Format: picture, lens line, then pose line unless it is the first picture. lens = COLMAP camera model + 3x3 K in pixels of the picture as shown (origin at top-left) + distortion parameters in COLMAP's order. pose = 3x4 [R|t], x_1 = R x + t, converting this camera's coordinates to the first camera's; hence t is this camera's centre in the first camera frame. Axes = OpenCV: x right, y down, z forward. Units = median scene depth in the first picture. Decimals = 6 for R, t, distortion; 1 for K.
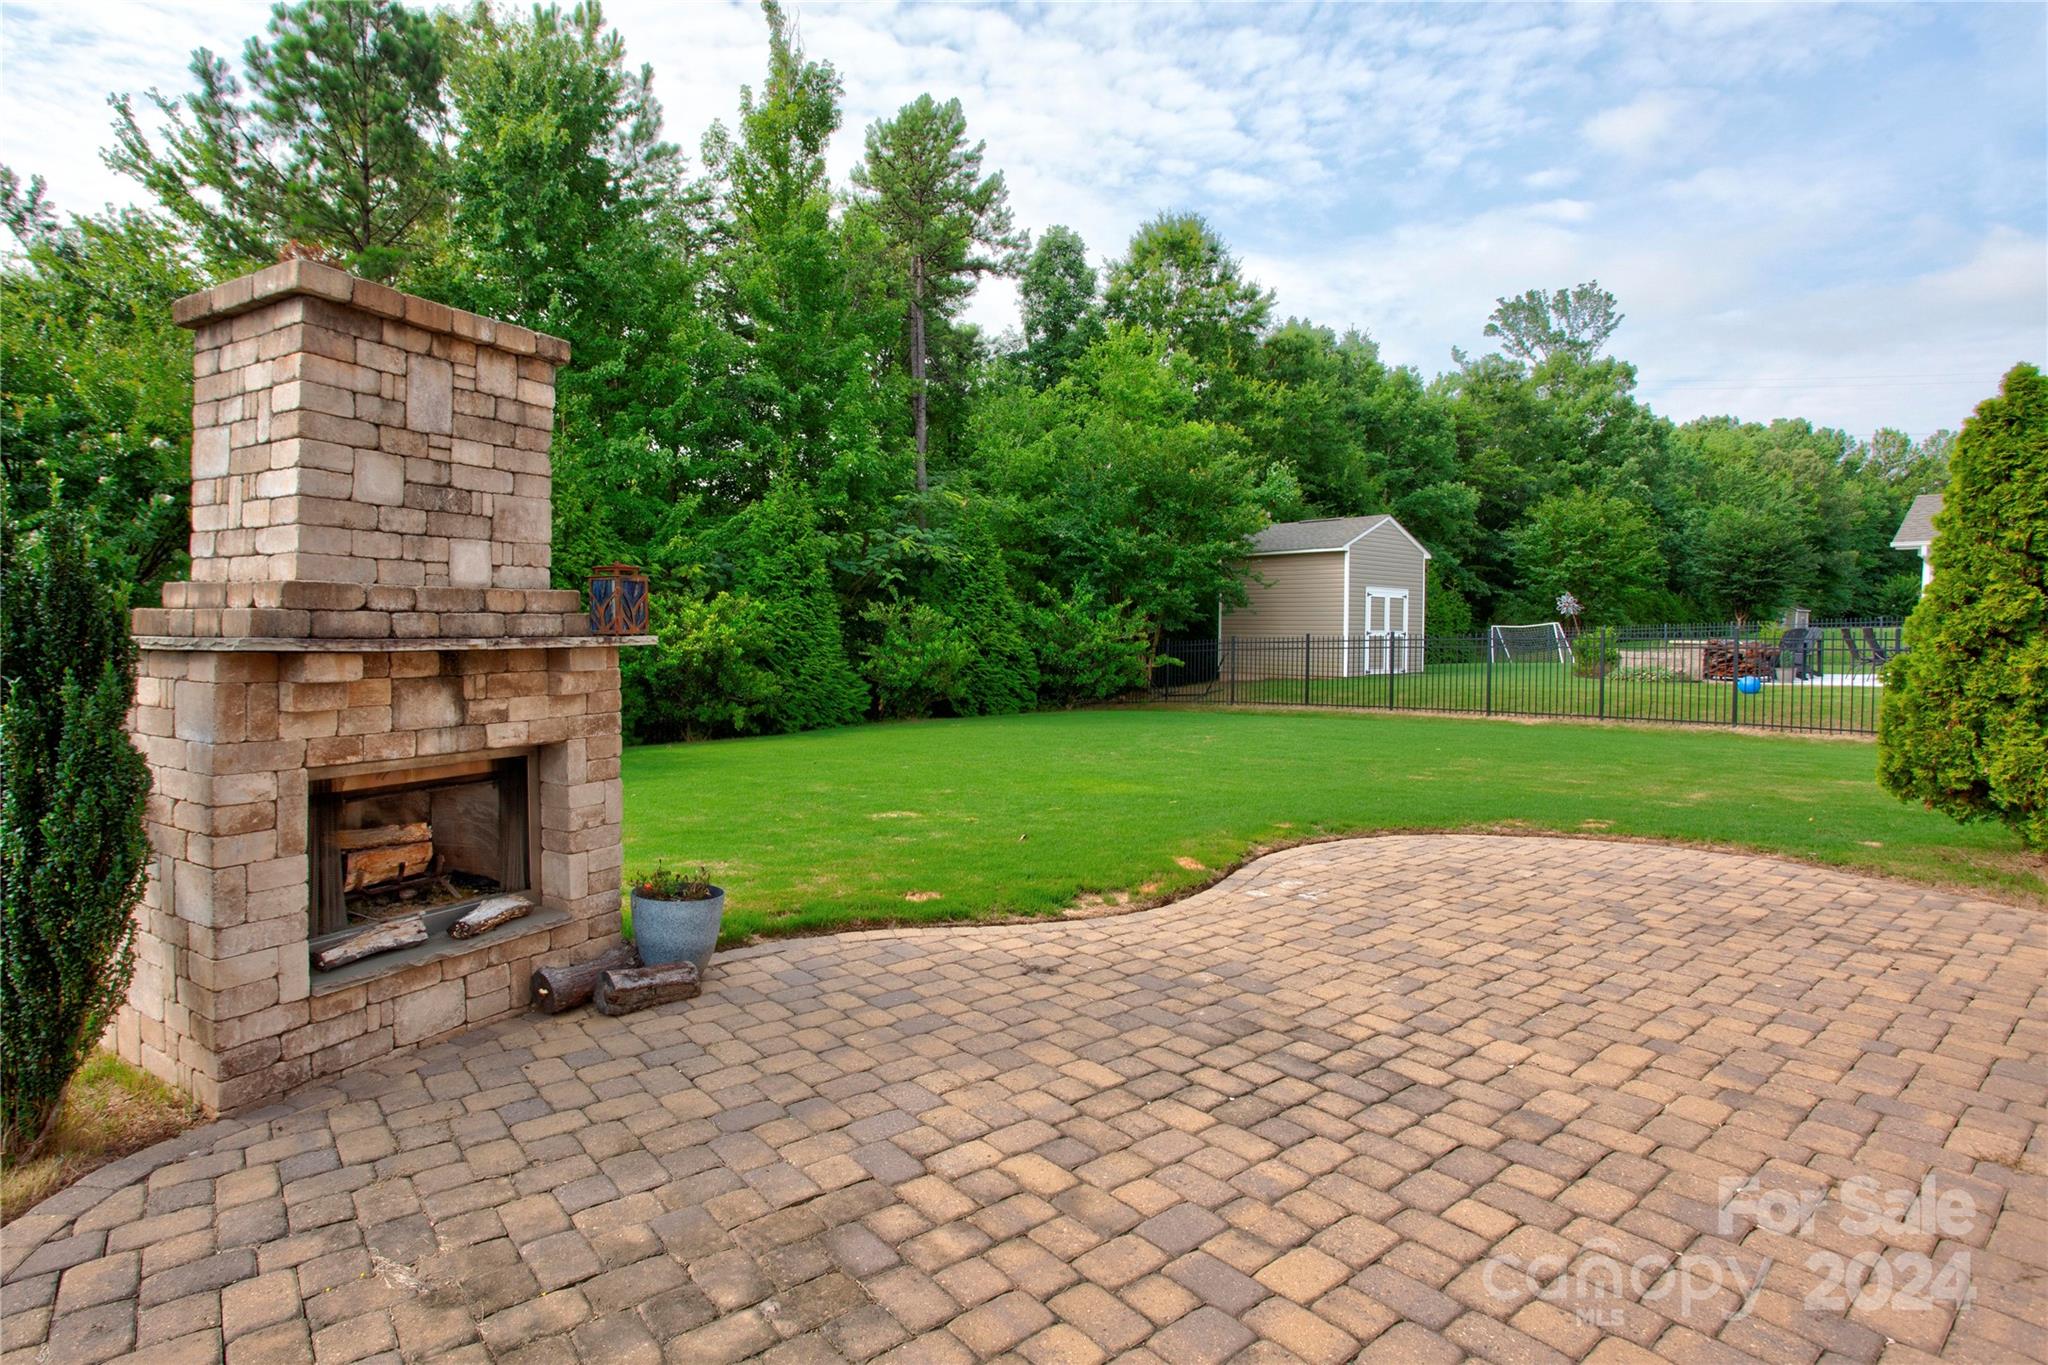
lens RADIAL K [[1086.7, 0, 1010.4], [0, 1086.7, 651.1], [0, 0, 1]] dist [-0.080844, 0.045784]
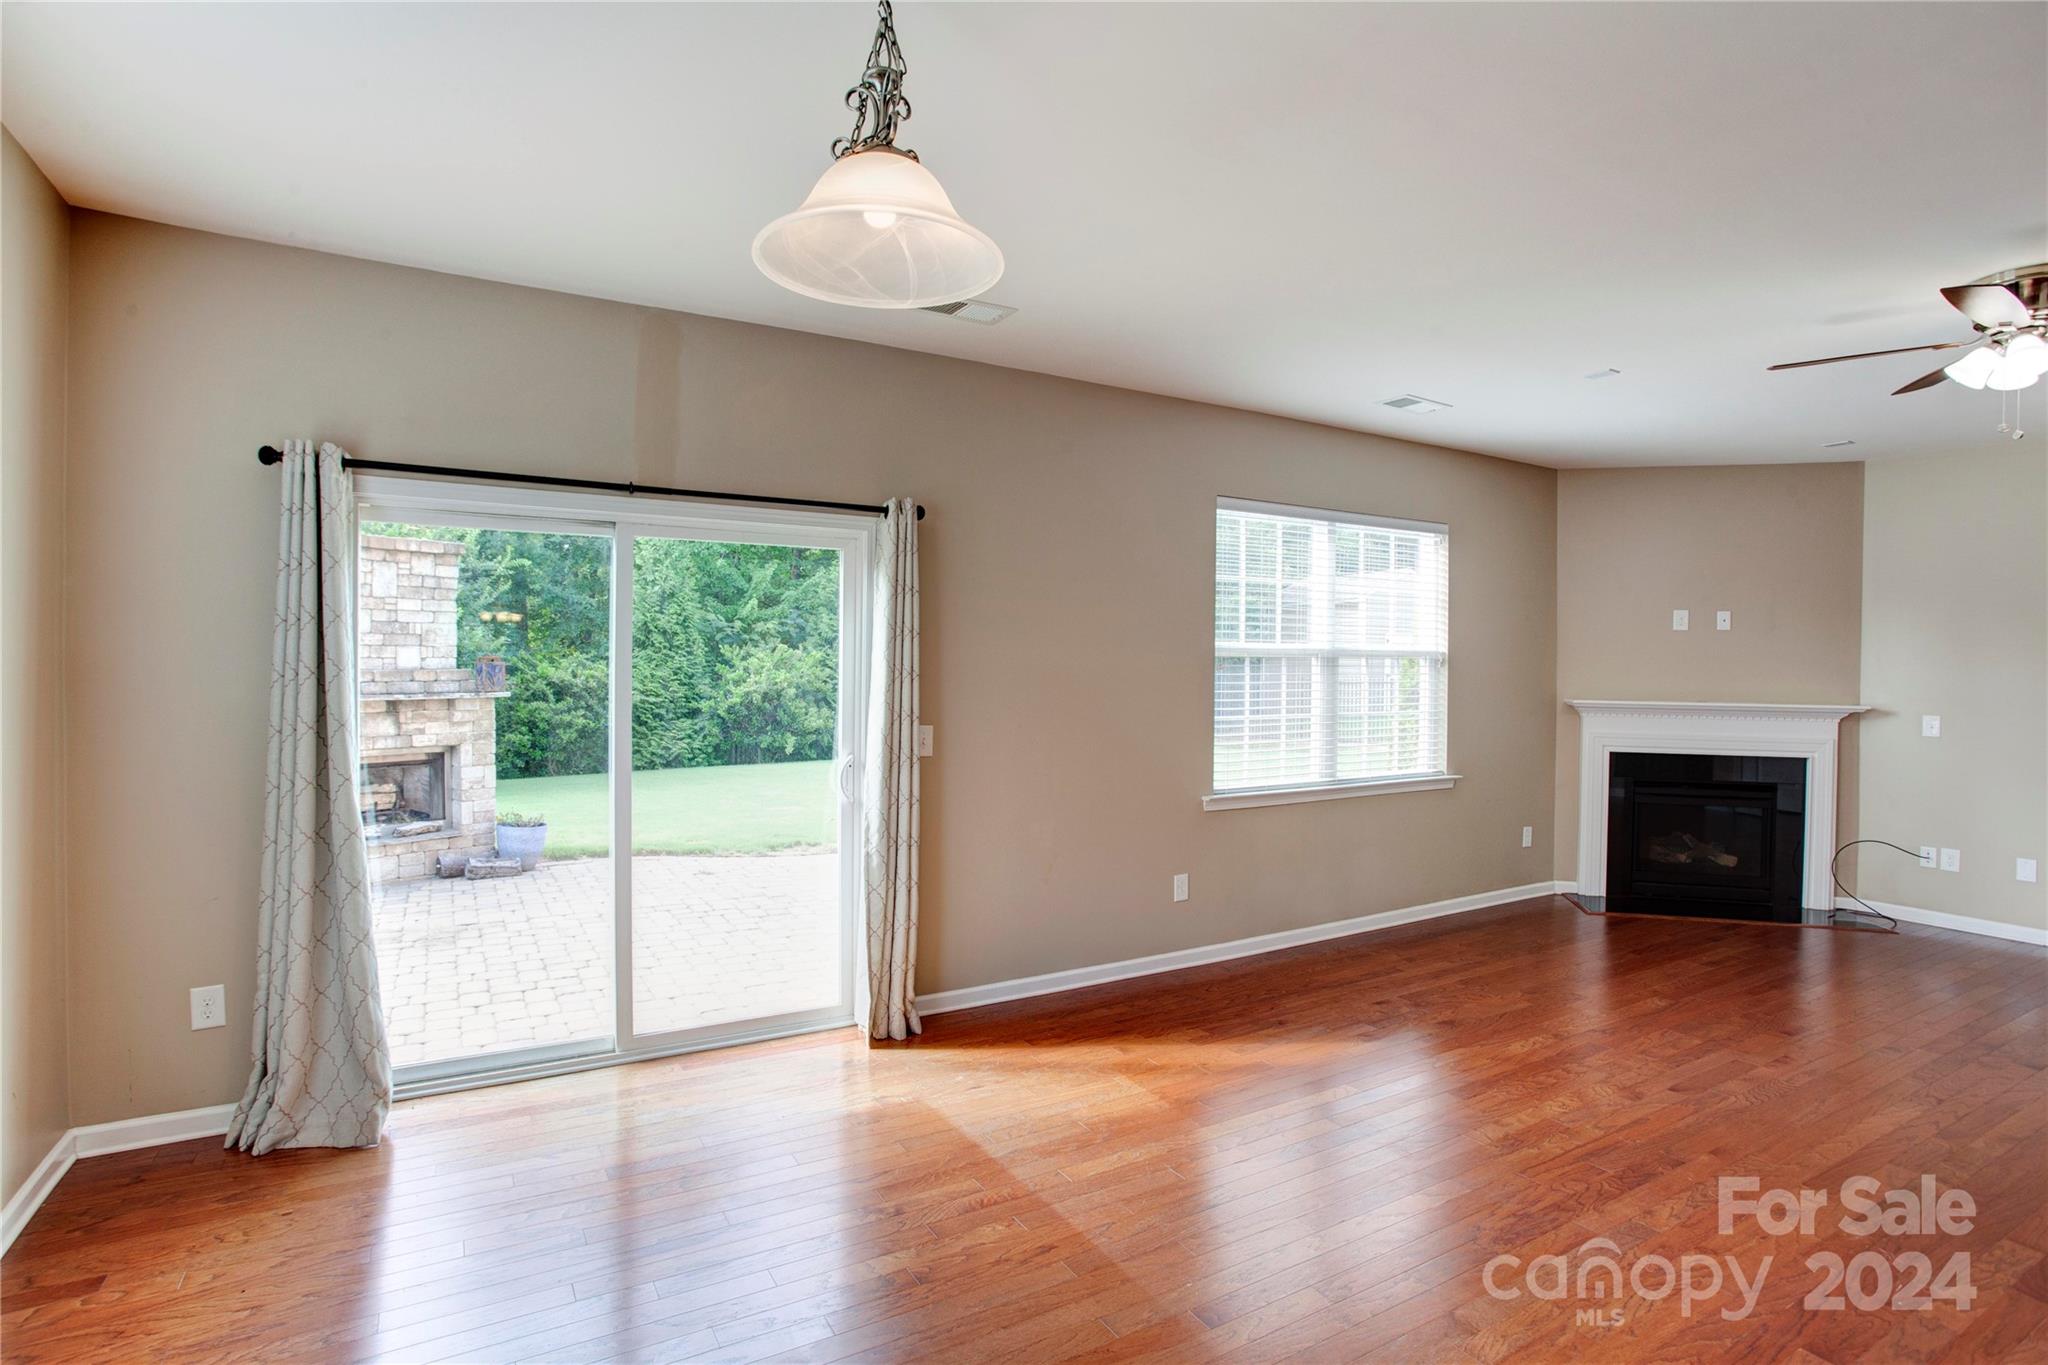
lens RADIAL K [[994.7, 0, 1017.6], [0, 994.7, 672.0], [0, 0, 1]] dist [-0.075011, 0.030800]
pose [[0.994049, 0.000246, -0.108934, 0.840564], [-0.002120, 0.999852, -0.017090, -0.023239], [0.108914, 0.017219, 0.993902, -0.713346]]
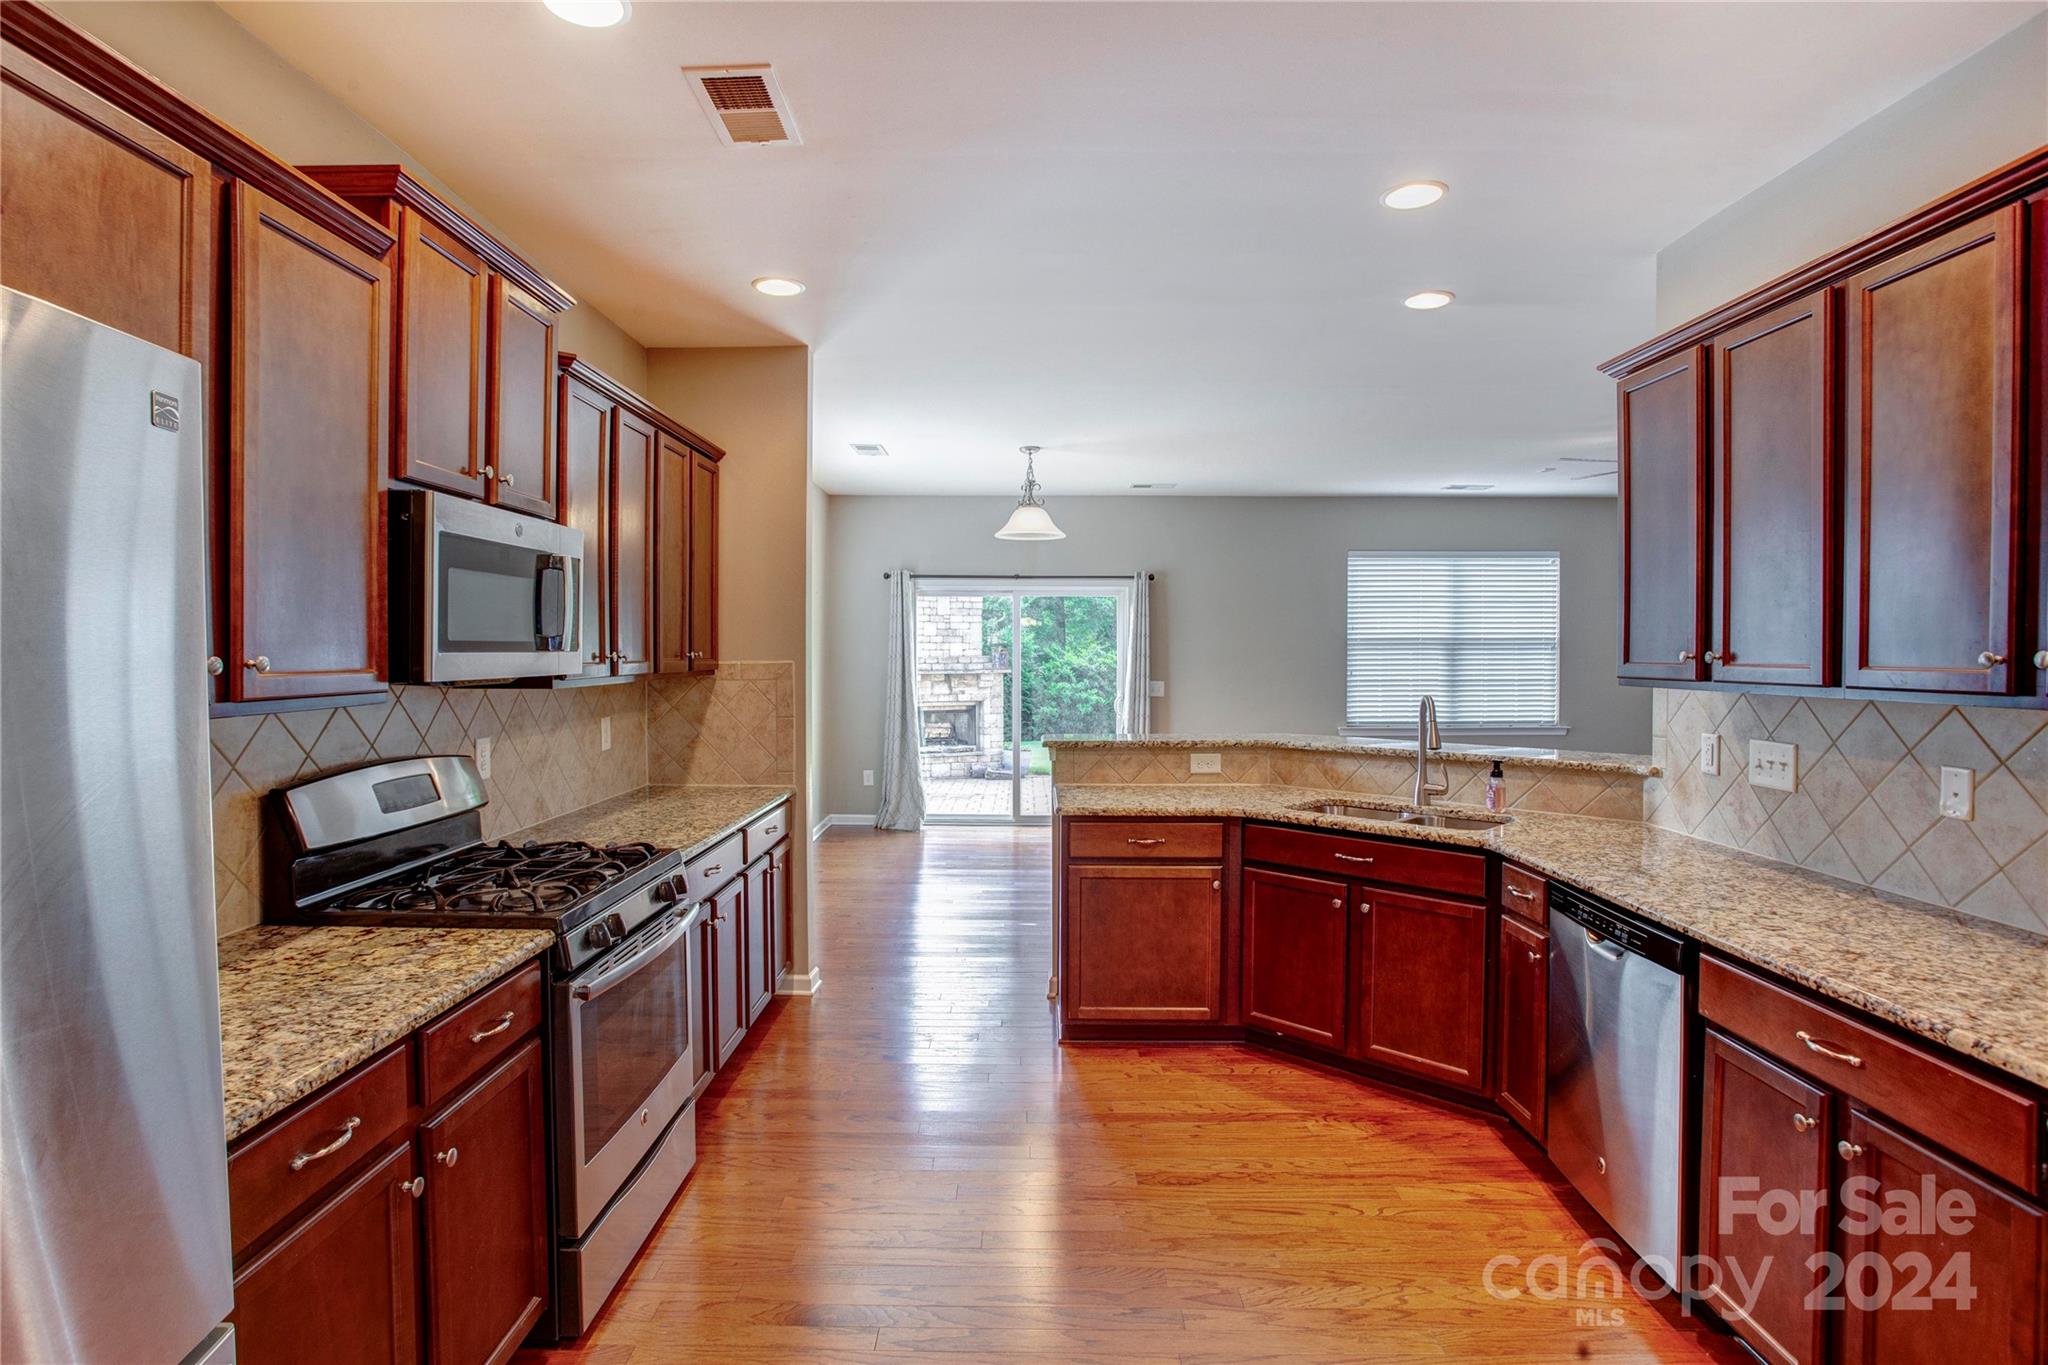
lens RADIAL K [[1086.7, 0, 1010.4], [0, 1086.7, 651.1], [0, 0, 1]] dist [-0.080844, 0.045784]
pose [[0.788732, -0.009891, -0.614658, 1.799286], [-0.006286, 0.999689, -0.024153, 0.009869], [0.614706, 0.022914, 0.788424, -1.687264]]
